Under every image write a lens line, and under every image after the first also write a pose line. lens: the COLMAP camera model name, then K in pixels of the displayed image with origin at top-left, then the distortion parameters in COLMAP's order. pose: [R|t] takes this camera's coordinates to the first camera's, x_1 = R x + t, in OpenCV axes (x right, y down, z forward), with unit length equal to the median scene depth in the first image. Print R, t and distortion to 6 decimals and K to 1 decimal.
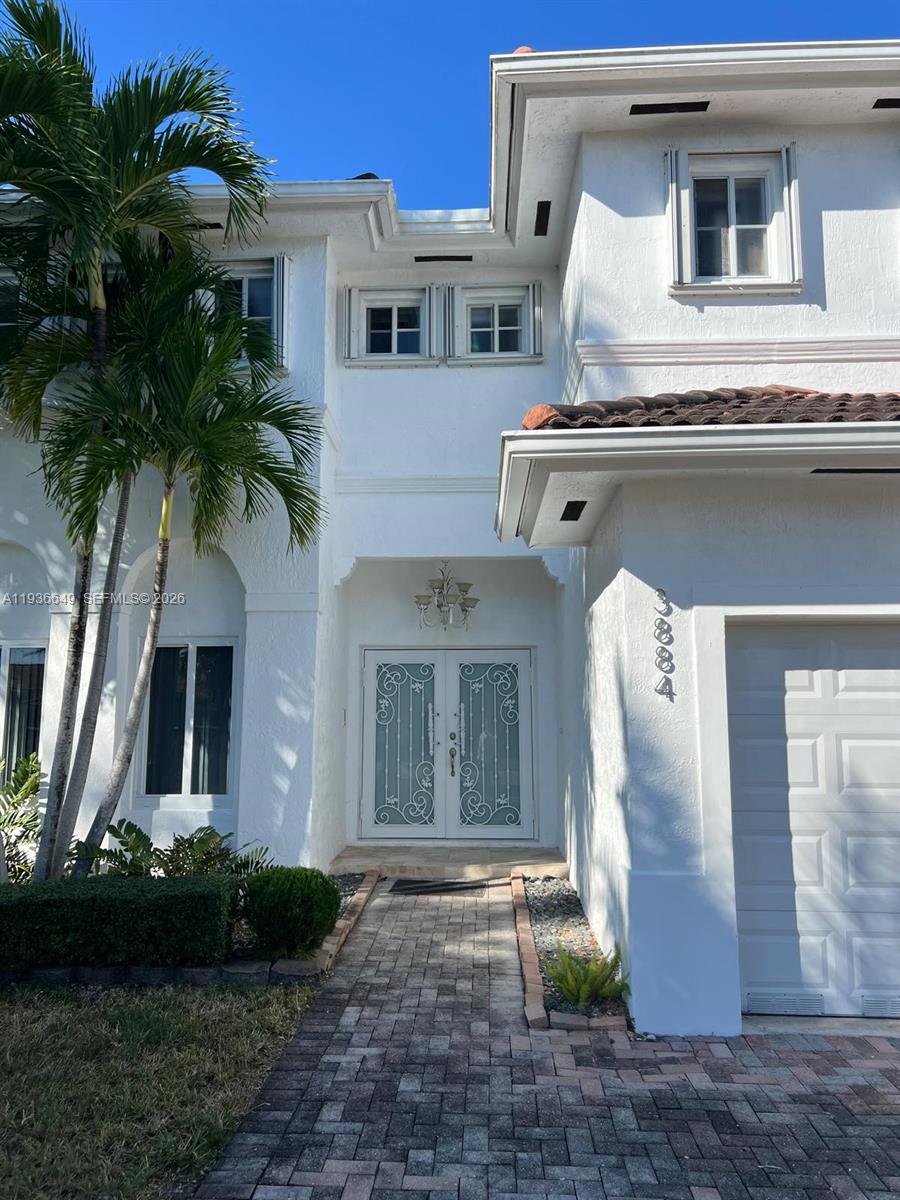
lens RADIAL K [[744.4, 0, 404.9], [0, 744.4, 602.3], [0, 0, 1]] dist [-0.000251, -0.001293]
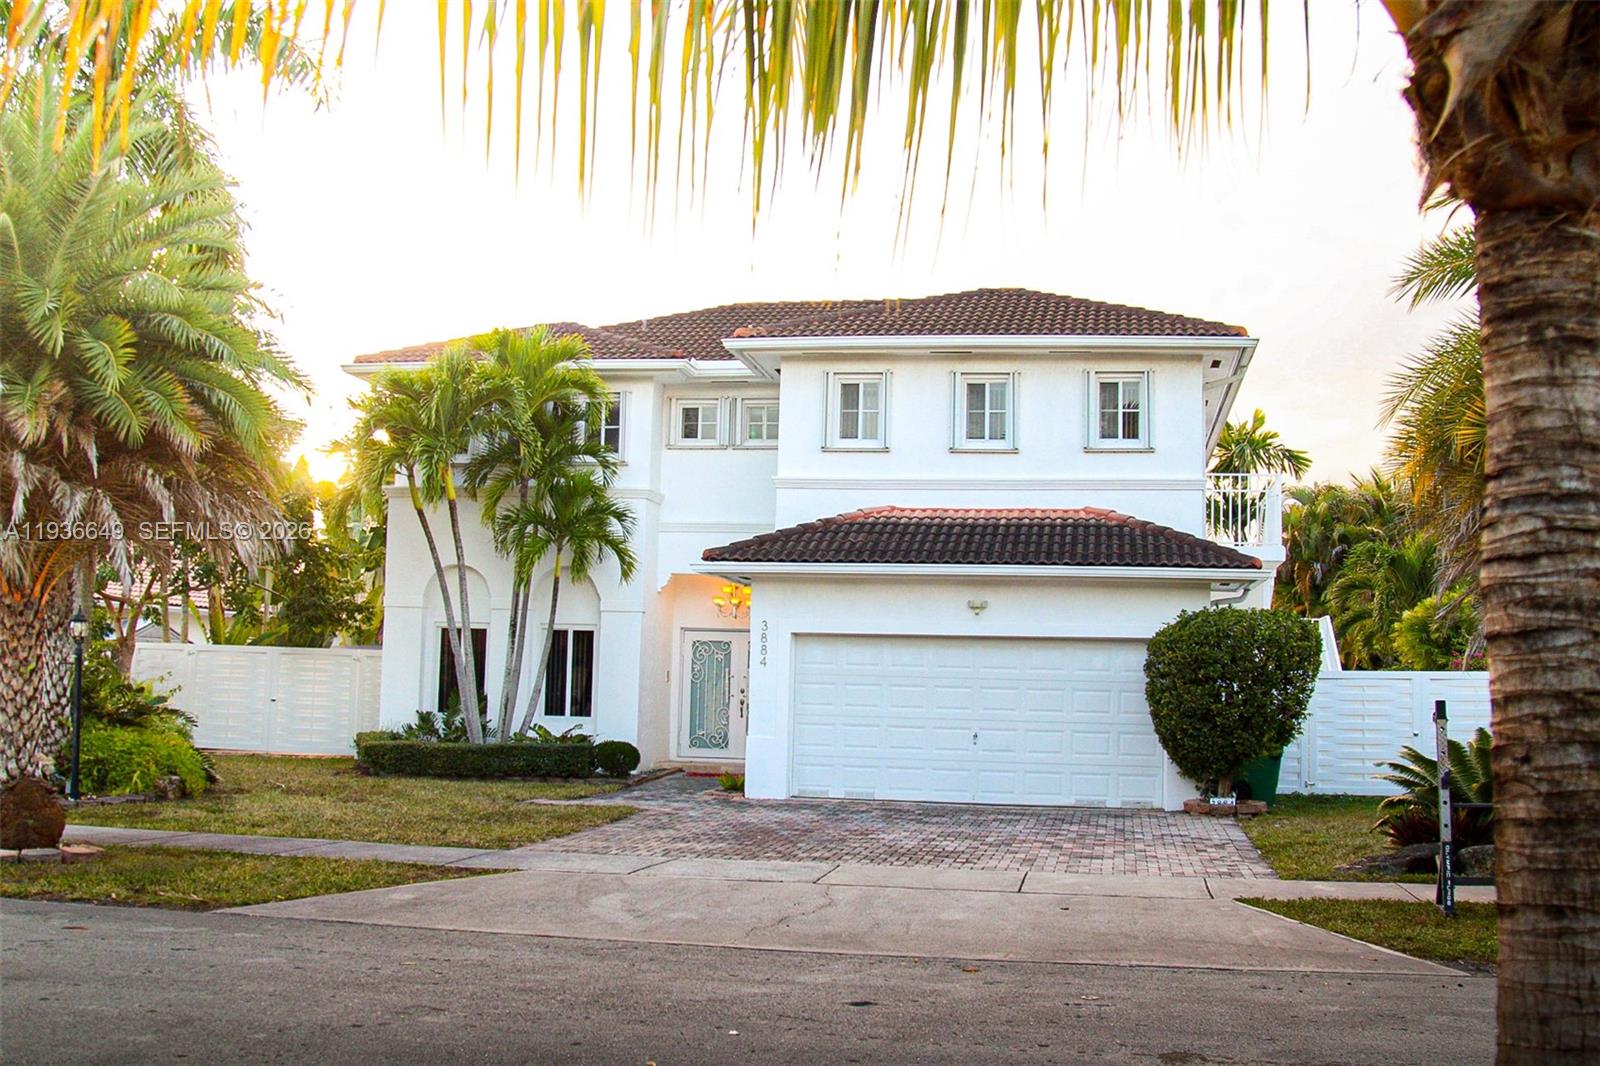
lens RADIAL K [[1483.9, 0, 800.0], [0, 1483.9, 533.0], [0, 0, 1]] dist [-0.097009, 0.008703]
pose [[0.993625, 0.012109, -0.112087, 0.602154], [-0.007686, 0.999178, 0.039812, -0.298354], [0.112476, -0.038696, 0.992901, -2.257009]]
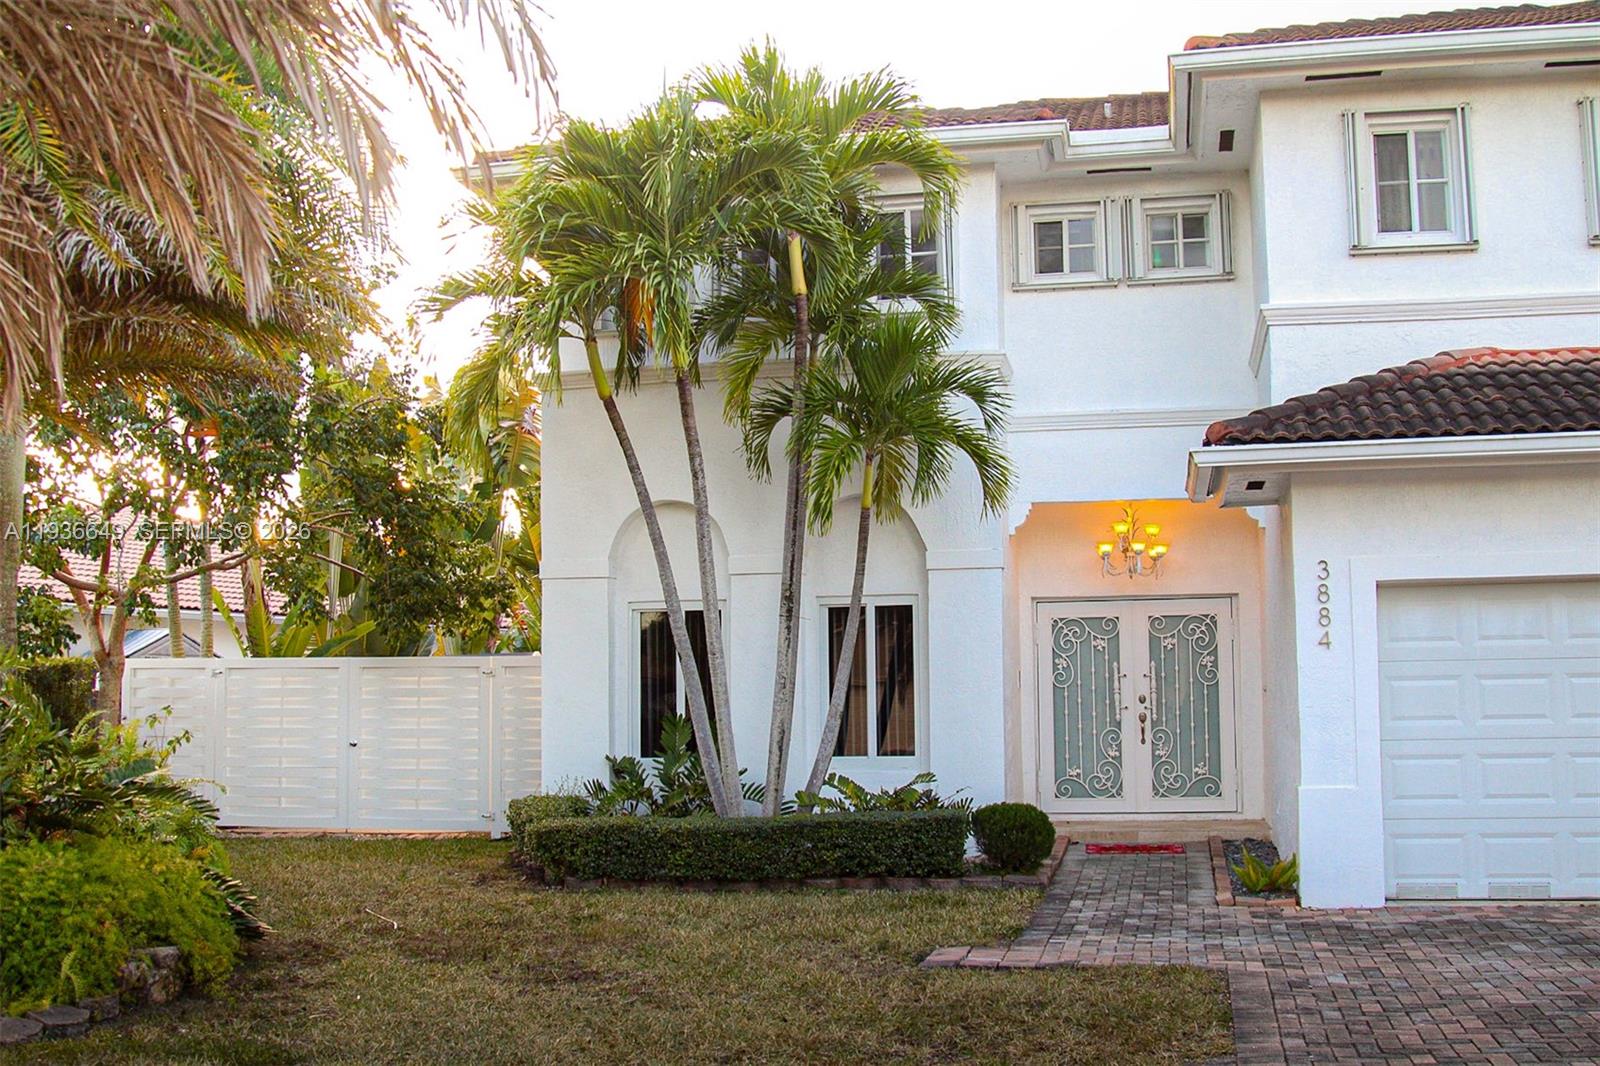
lens RADIAL K [[1483.9, 0, 800.0], [0, 1483.9, 533.0], [0, 0, 1]] dist [-0.097009, 0.008703]
pose [[0.989850, -0.027603, -0.139408, -0.104381], [0.032868, 0.998825, 0.035604, -0.108020], [0.138262, -0.039824, 0.989595, -0.917303]]
